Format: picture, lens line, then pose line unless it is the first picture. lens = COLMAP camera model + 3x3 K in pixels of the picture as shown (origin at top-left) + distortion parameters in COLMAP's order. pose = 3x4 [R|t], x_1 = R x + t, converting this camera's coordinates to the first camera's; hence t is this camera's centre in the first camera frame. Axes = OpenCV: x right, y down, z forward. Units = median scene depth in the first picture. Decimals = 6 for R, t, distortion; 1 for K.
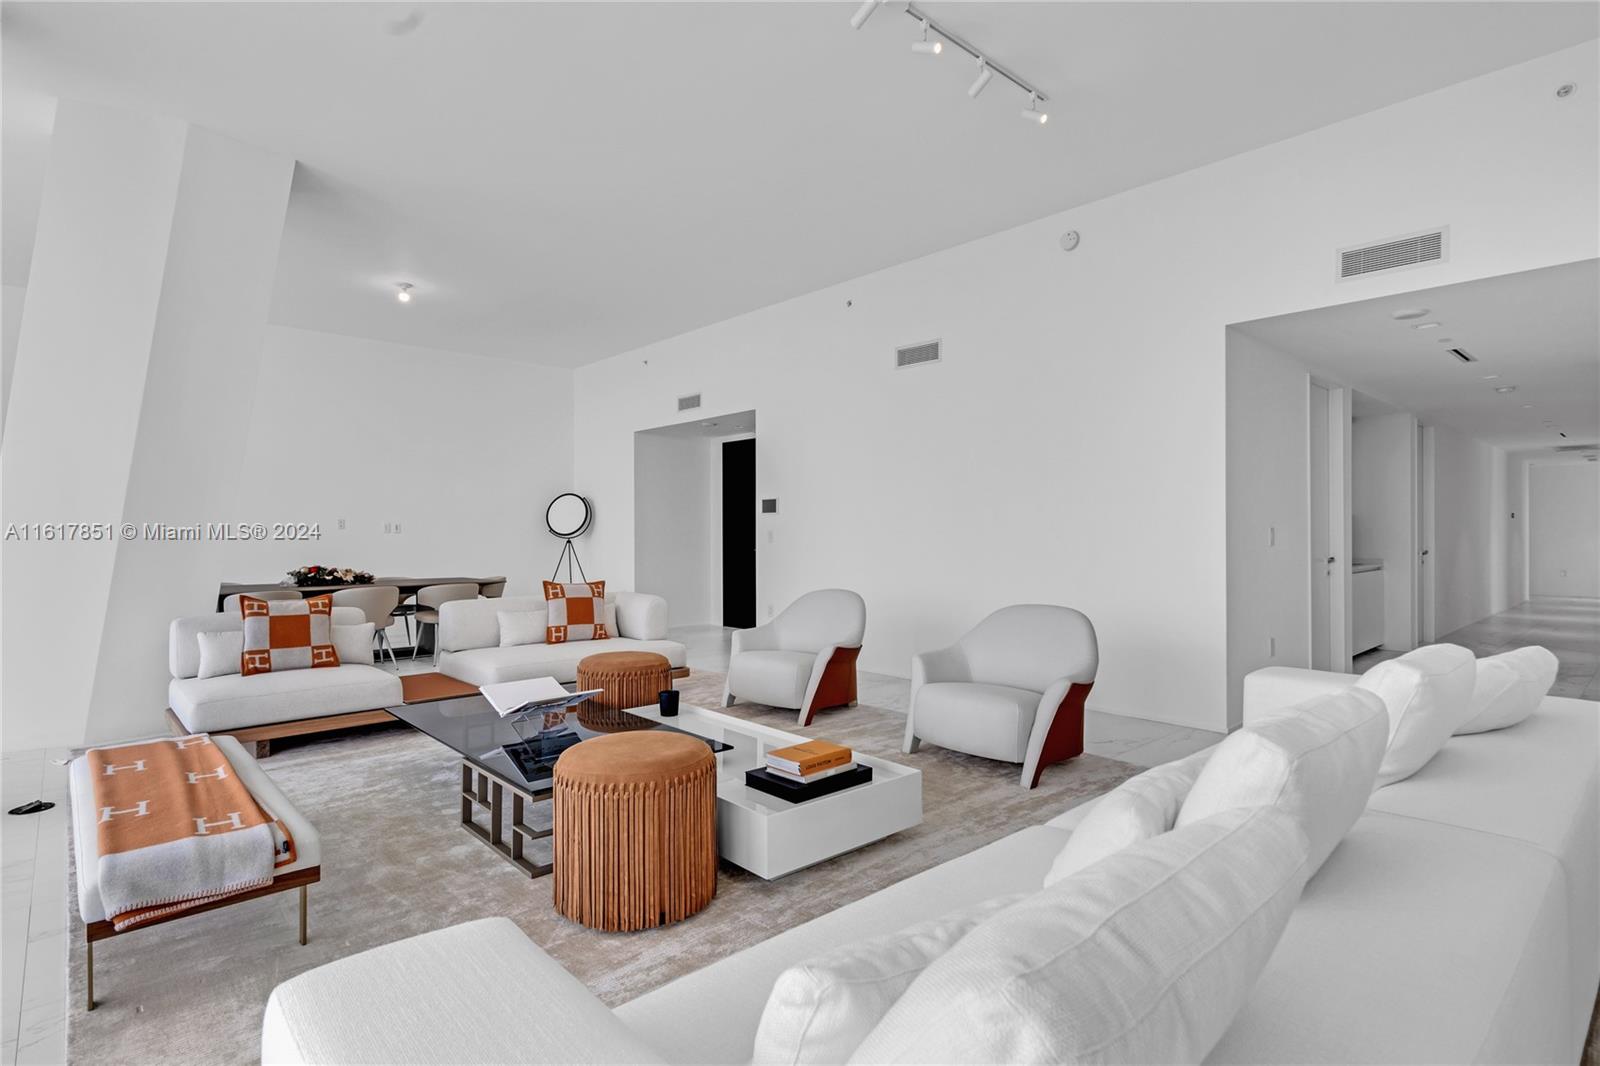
lens RADIAL K [[819.6, 0, 840.3], [0, 819.6, 516.4], [0, 0, 1]] dist [0.040594, 0.000252]
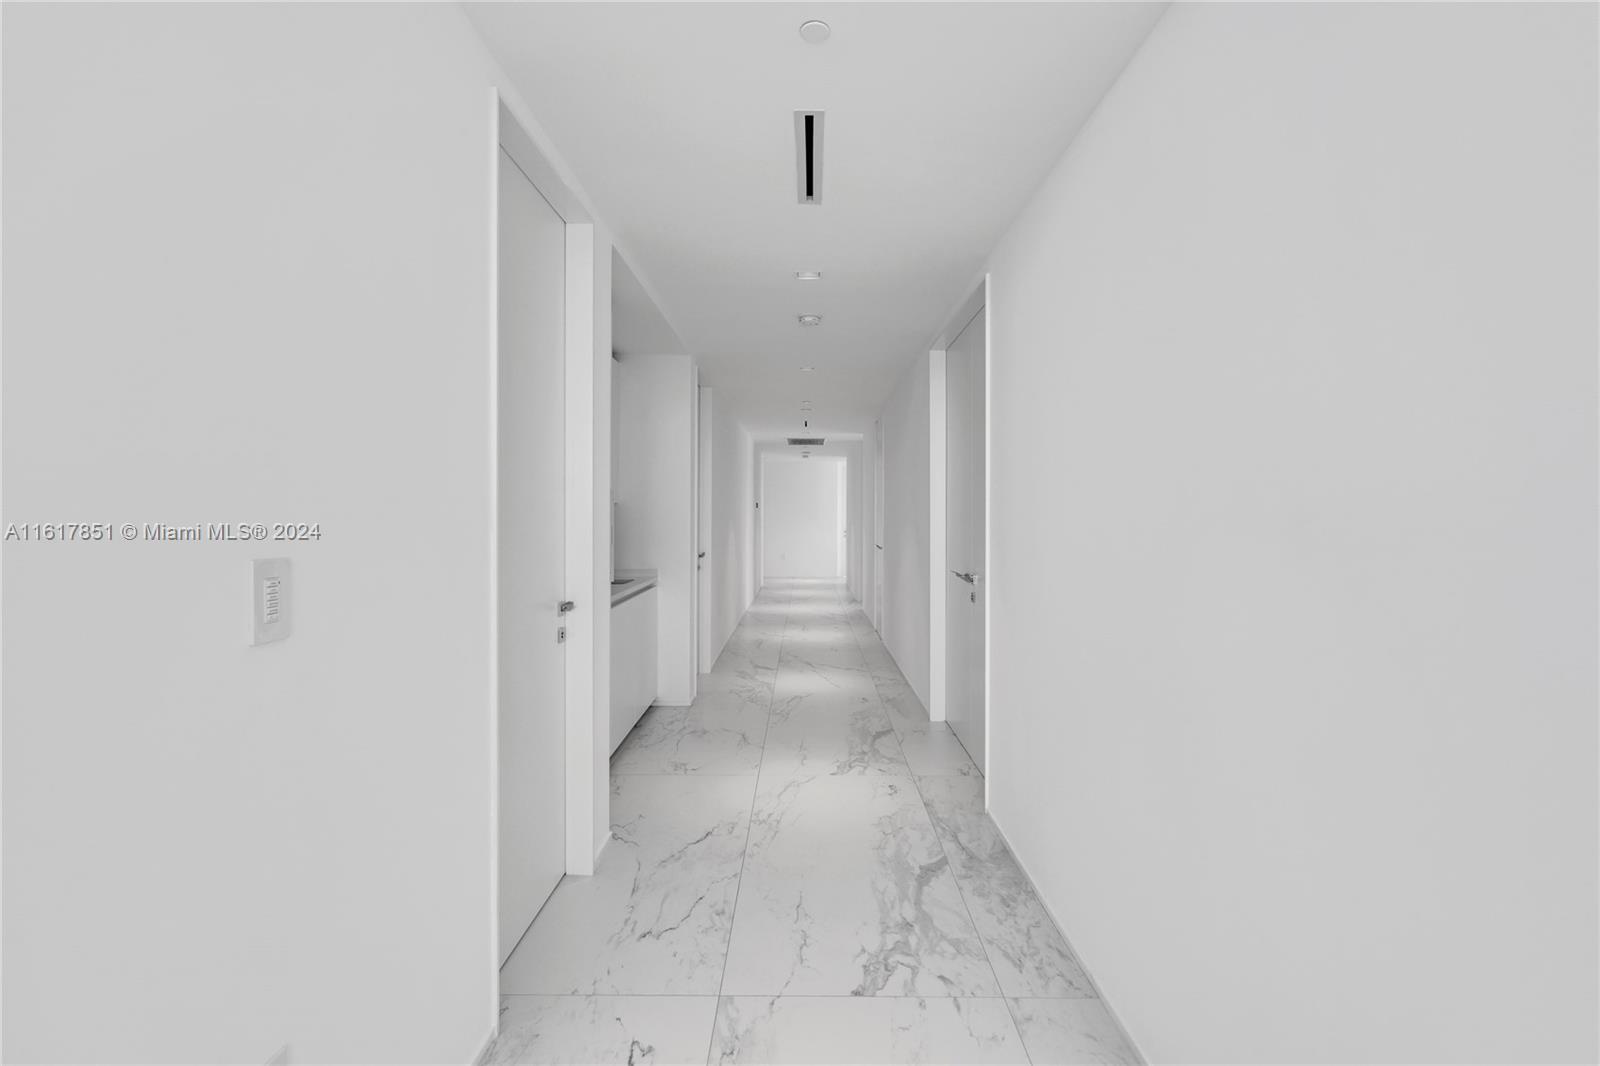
lens RADIAL K [[739.0, 0, 800.0], [0, 739.0, 533.0], [0, 0, 1]] dist [-0.003243, 0.000467]
pose [[0.711665, -0.014719, 0.702365, 0.315785], [-0.015855, 0.999189, 0.037004, -0.001891], [-0.702340, -0.037470, 0.710855, 0.496910]]
